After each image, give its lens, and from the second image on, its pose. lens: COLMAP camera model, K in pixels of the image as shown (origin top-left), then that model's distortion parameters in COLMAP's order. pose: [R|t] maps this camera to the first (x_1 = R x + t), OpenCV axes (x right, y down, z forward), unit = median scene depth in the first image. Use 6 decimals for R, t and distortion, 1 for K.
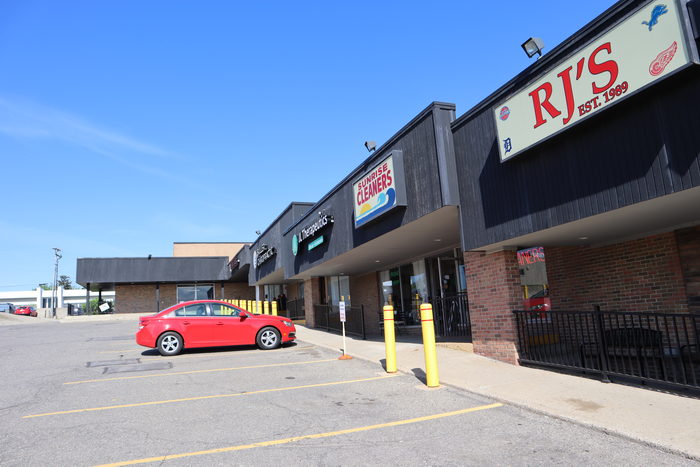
lens RADIAL K [[483.5, 0, 350.0], [0, 483.5, 233.5], [0, 0, 1]] dist [-0.124568, 0.078285]
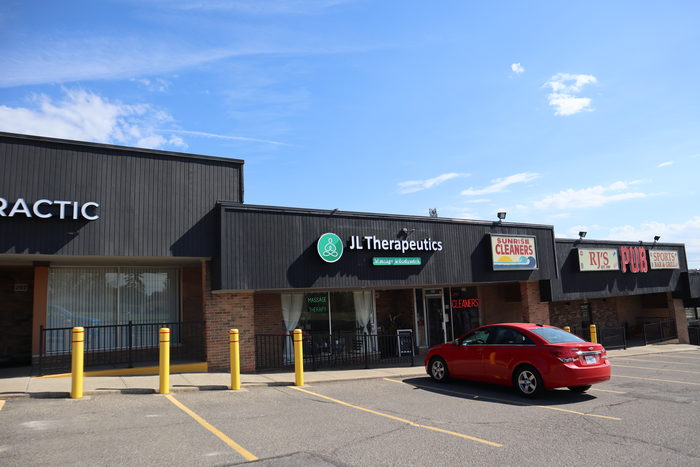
lens RADIAL K [[483.5, 0, 350.0], [0, 483.5, 233.5], [0, 0, 1]] dist [-0.124568, 0.078285]
pose [[-0.164352, 0.191316, 0.967671, -2.004415], [-0.140798, 0.966416, -0.214981, 0.381880], [-0.976301, -0.171578, -0.131896, 2.604715]]
